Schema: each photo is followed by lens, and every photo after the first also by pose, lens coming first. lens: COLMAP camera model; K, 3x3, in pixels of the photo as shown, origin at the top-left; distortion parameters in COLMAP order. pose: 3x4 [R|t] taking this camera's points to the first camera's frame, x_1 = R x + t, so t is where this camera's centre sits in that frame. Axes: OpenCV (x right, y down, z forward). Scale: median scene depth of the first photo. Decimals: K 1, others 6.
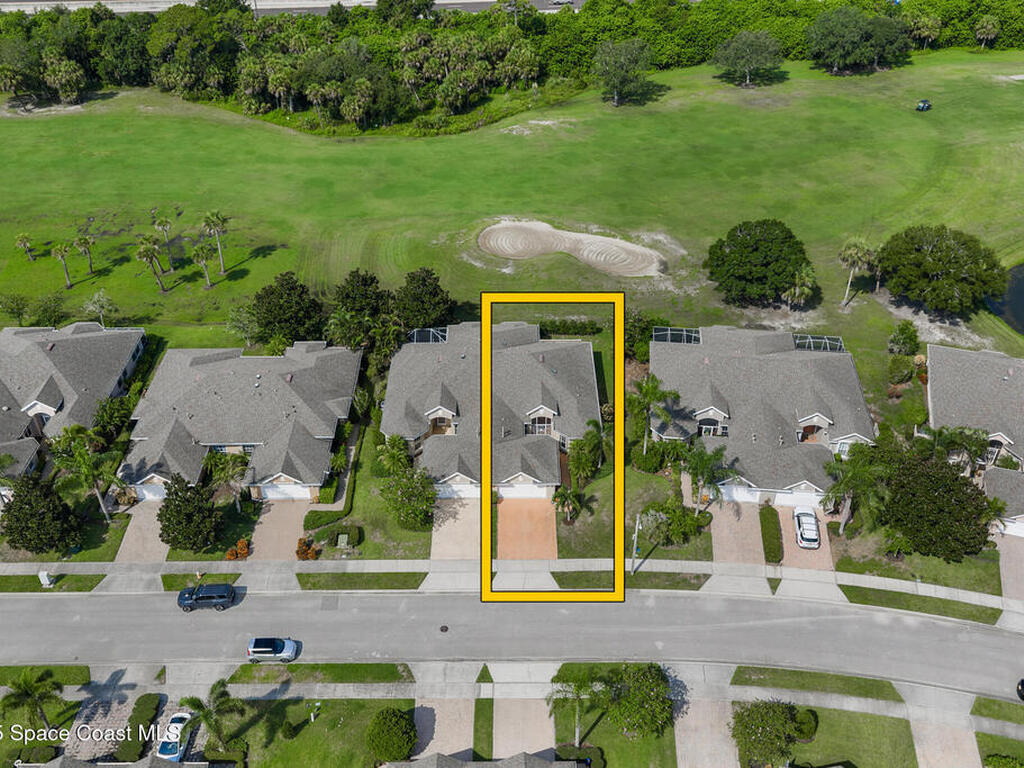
lens RADIAL K [[945.4, 0, 510.7], [0, 945.4, 384.7], [0, 0, 1]] dist [-0.000816, 0.000000]
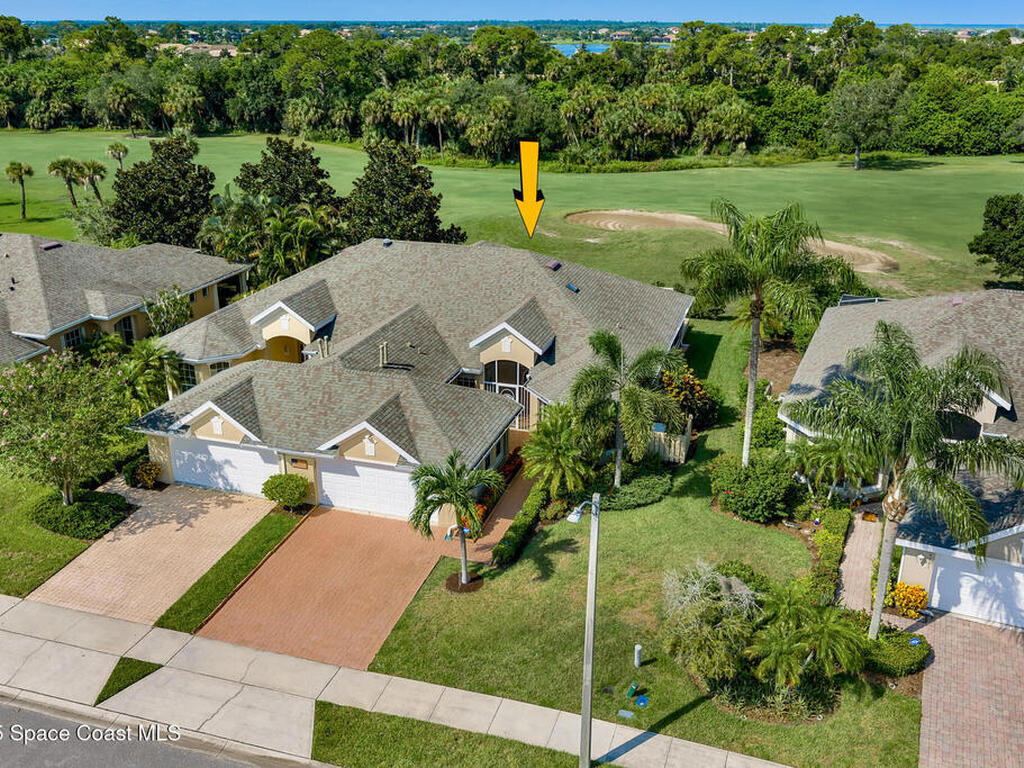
lens RADIAL K [[945.4, 0, 513.9], [0, 945.4, 383.0], [0, 0, 1]] dist [-0.000816, 0.000000]
pose [[0.953860, 0.112961, -0.278193, 0.114276], [-0.188233, 0.946823, -0.260948, 0.113423], [0.233923, 0.301273, 0.924400, 0.476534]]
